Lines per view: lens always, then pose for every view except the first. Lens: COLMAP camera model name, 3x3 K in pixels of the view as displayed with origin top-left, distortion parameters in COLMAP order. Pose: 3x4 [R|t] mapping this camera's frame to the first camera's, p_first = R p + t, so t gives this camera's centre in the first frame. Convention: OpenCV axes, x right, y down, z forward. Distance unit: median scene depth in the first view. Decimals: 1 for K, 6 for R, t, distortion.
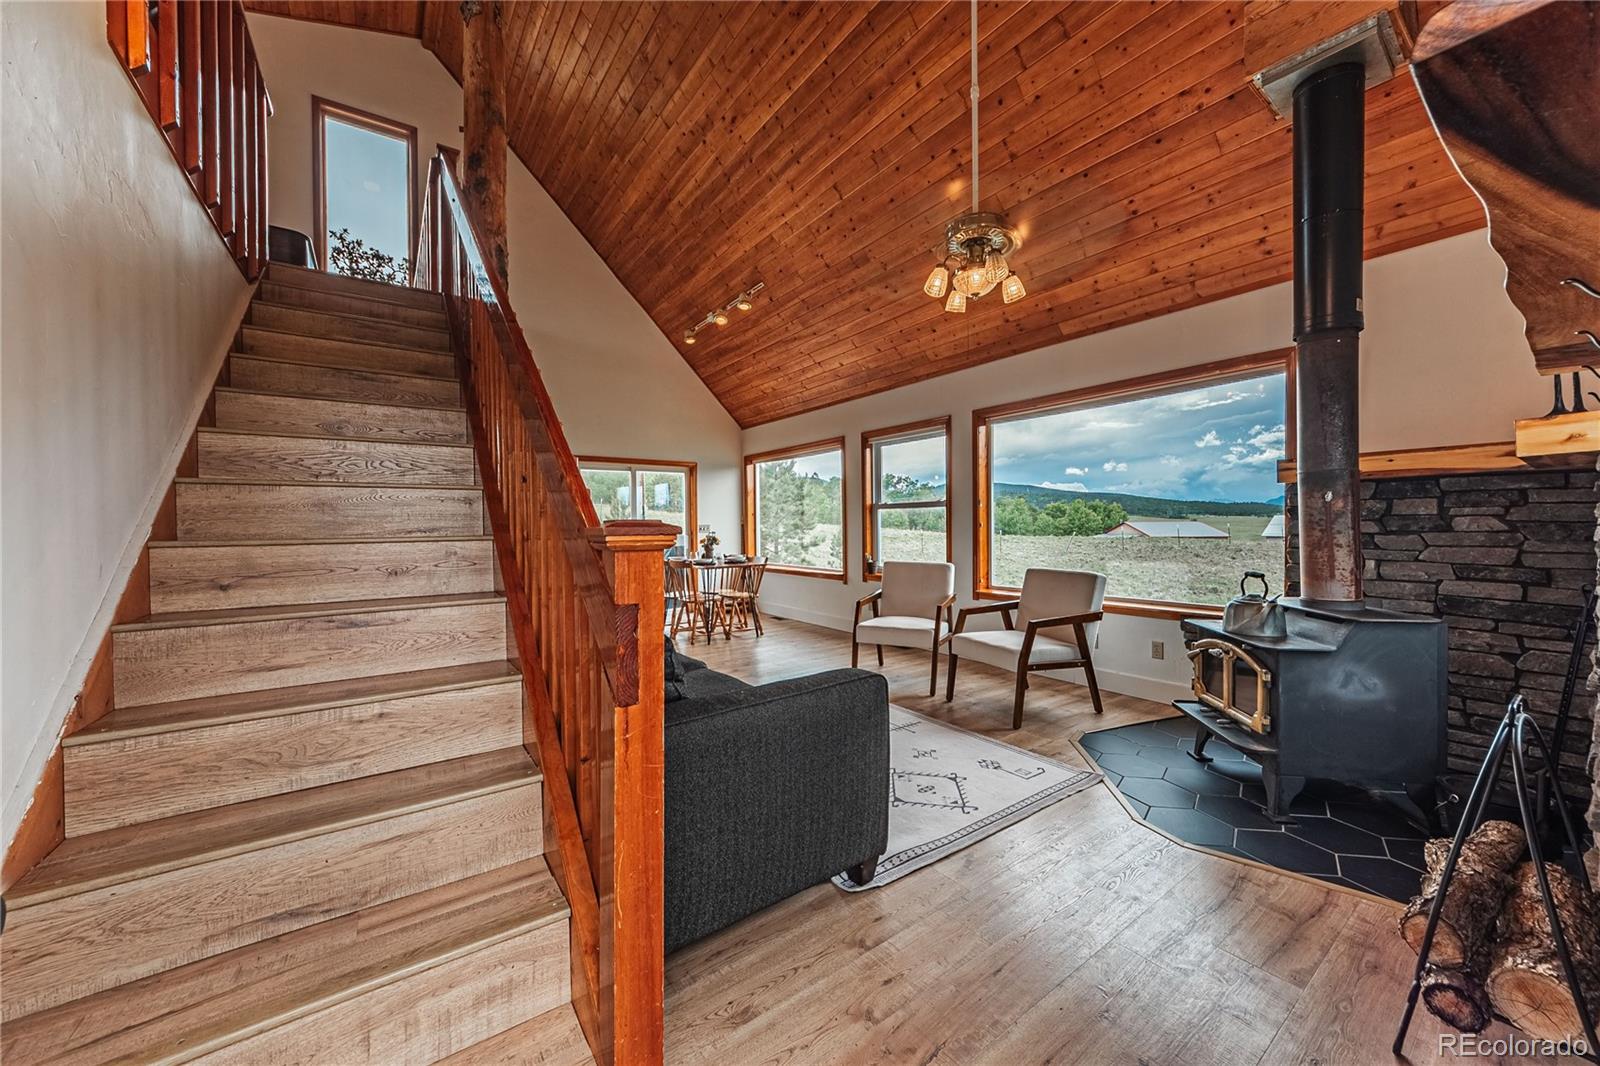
lens RADIAL K [[581.5, 0, 808.4], [0, 581.5, 535.8], [0, 0, 1]] dist [-0.003891, -0.000175]
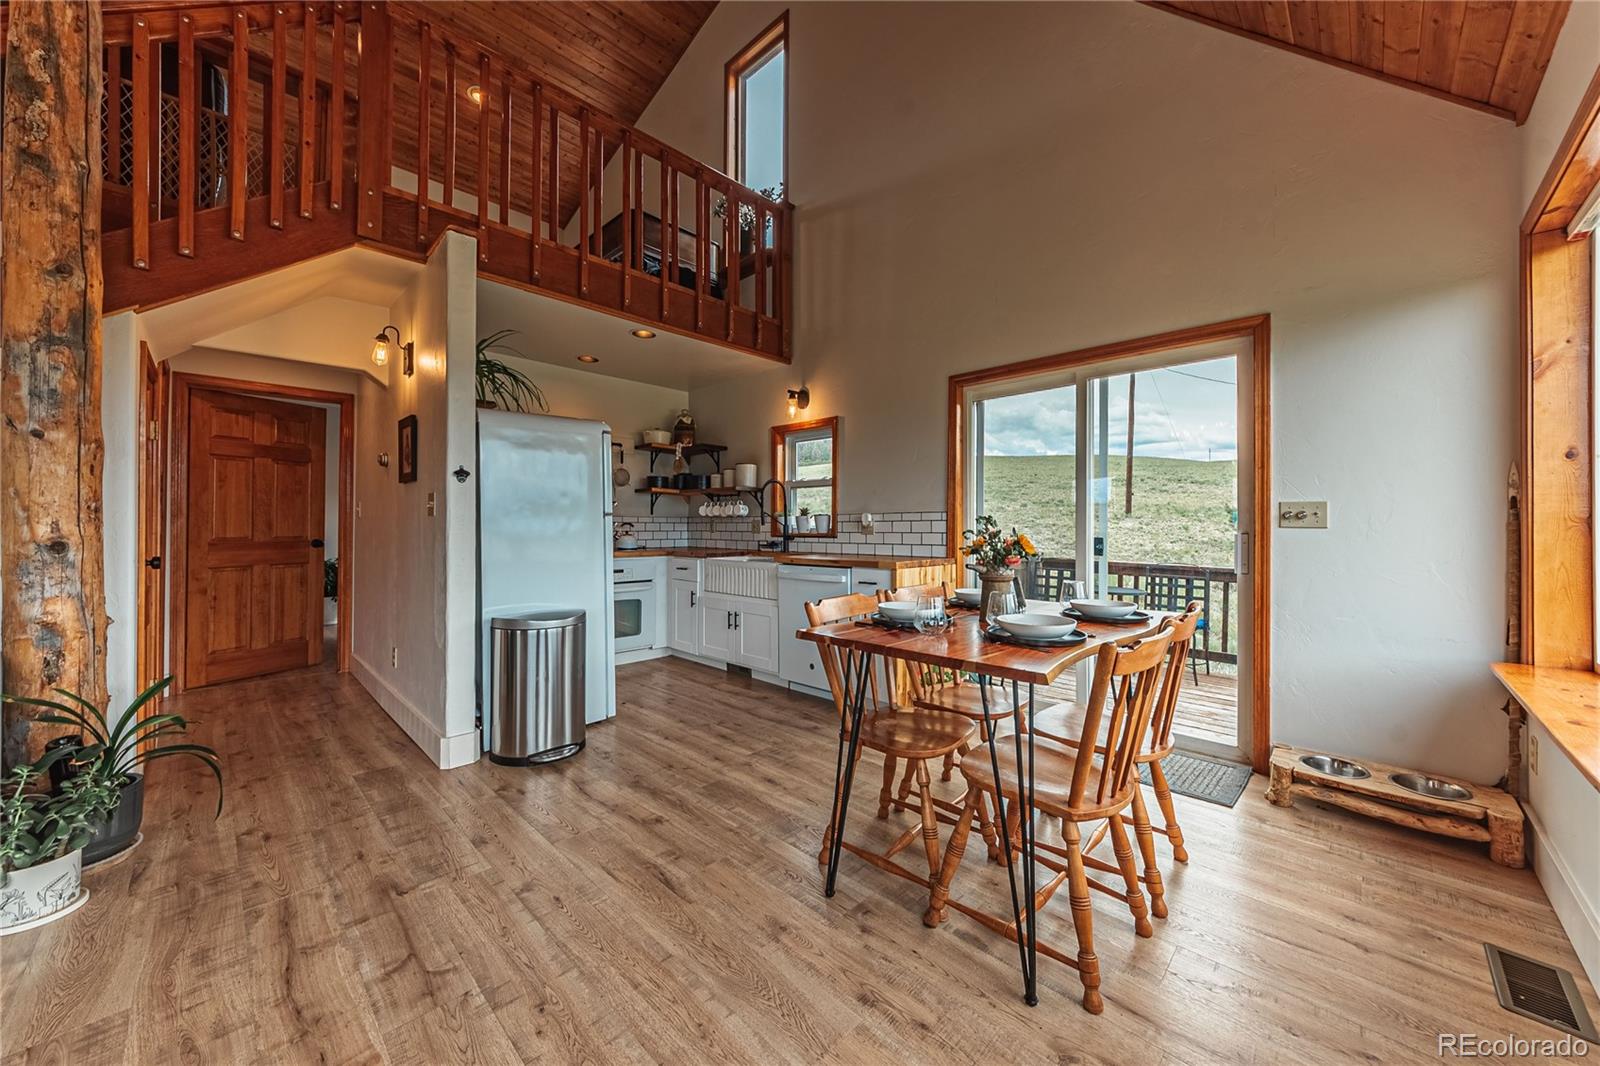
lens RADIAL K [[581.5, 0, 803.5], [0, 581.5, 524.9], [0, 0, 1]] dist [-0.003891, -0.000175]
pose [[0.170884, 0.011962, -0.985219, 0.163982], [-0.024919, 0.999659, 0.007815, -0.005882], [0.984976, 0.023216, 0.171124, 1.318573]]
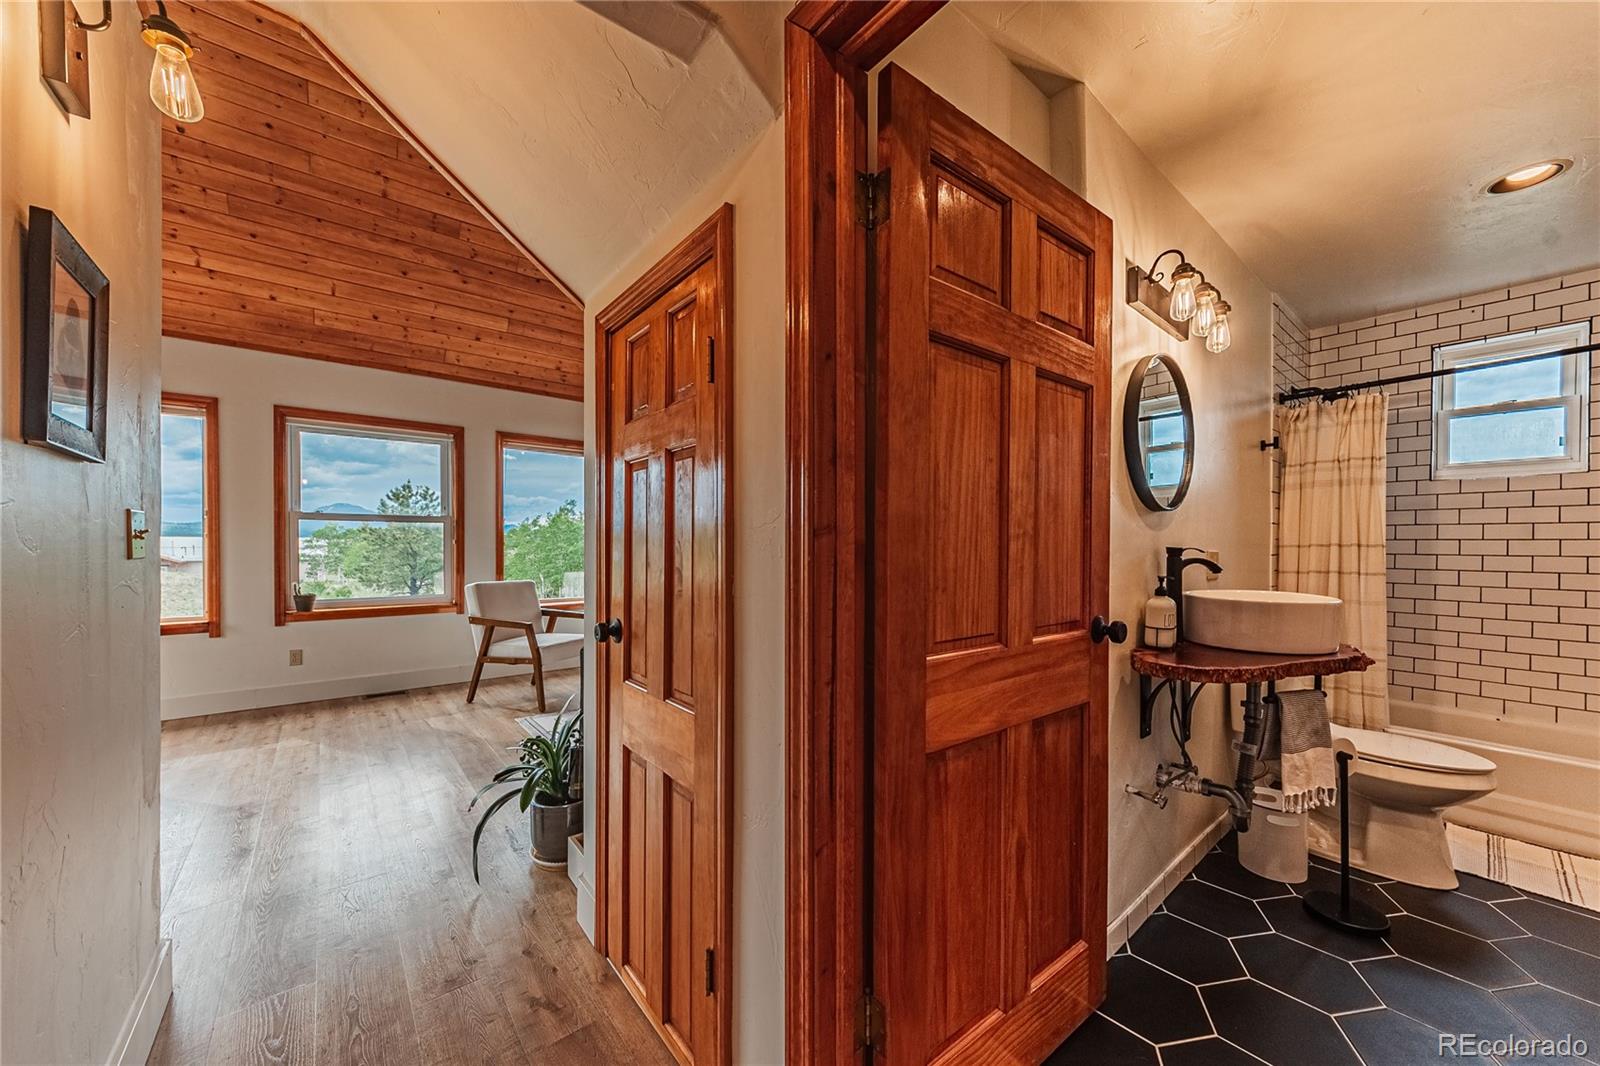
lens RADIAL K [[581.5, 0, 802.3], [0, 581.5, 553.6], [0, 0, 1]] dist [-0.003891, -0.000175]
pose [[-0.060529, -0.004969, 0.998154, -0.930139], [0.013790, 0.999888, 0.005814, -0.000509], [-0.998071, 0.014116, -0.060454, 0.649143]]
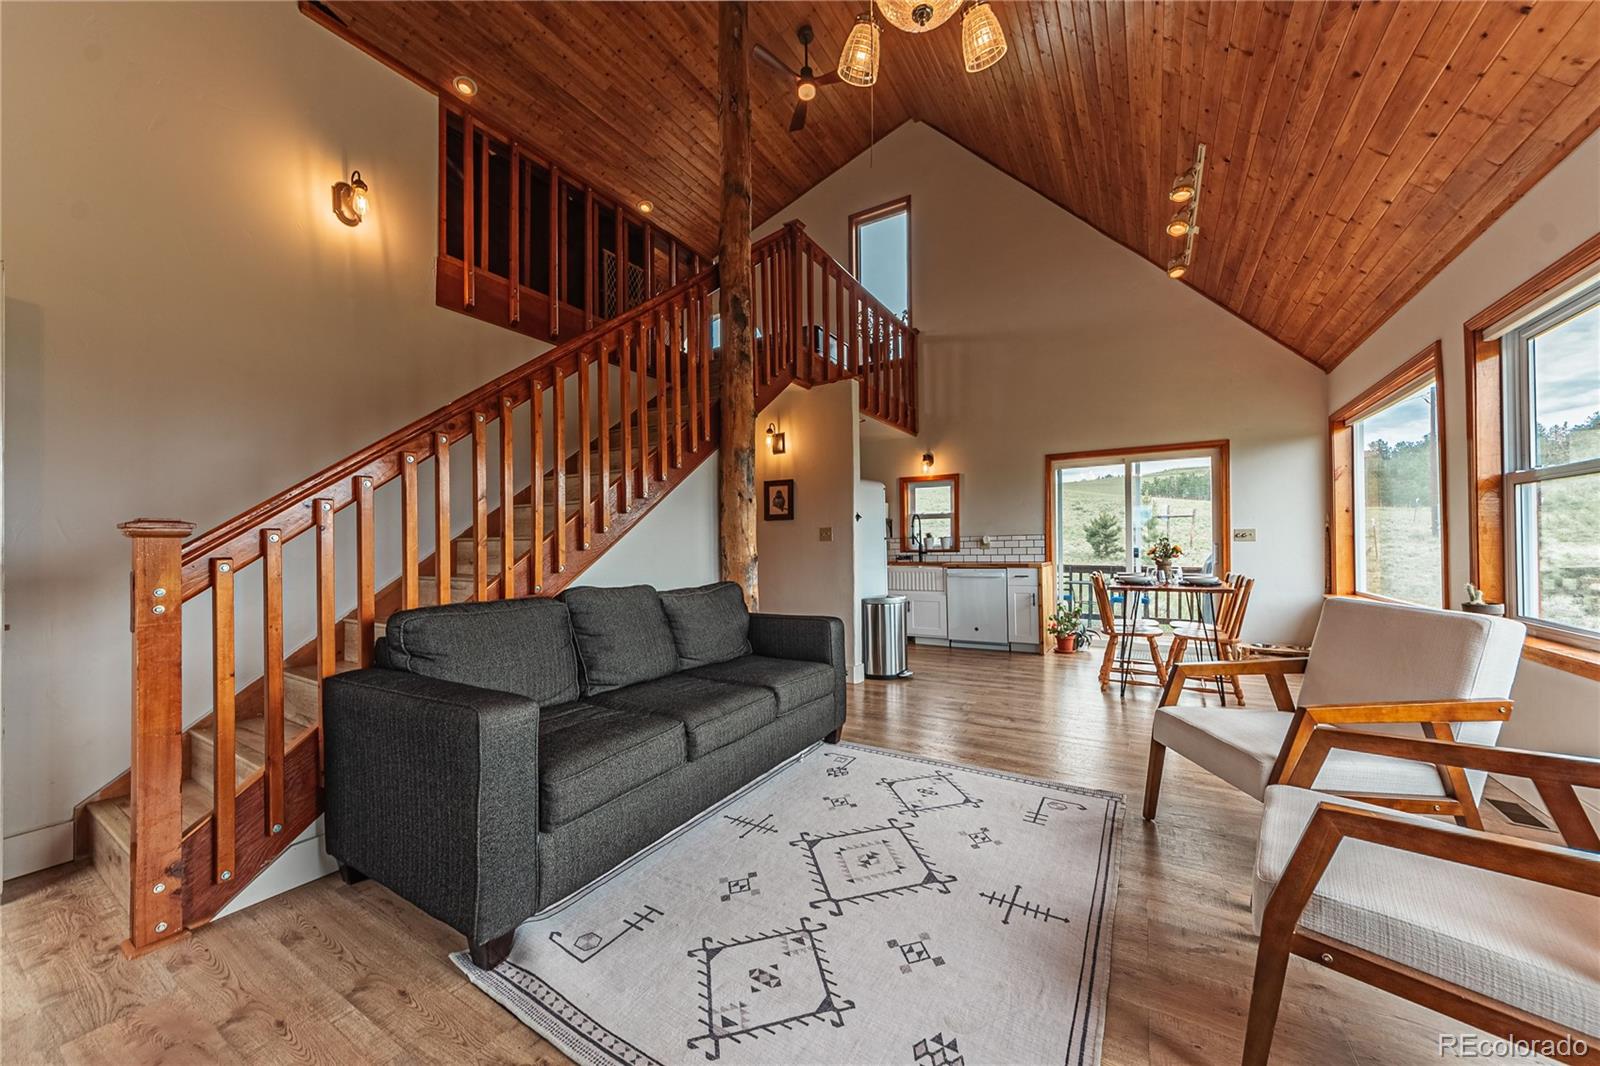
lens RADIAL K [[581.5, 0, 800.5], [0, 581.5, 539.2], [0, 0, 1]] dist [-0.003891, -0.000175]
pose [[0.391053, -0.002543, -0.920365, 0.466091], [-0.011373, 0.999906, -0.007595, 0.006565], [0.920298, 0.013437, 0.390987, 0.505022]]
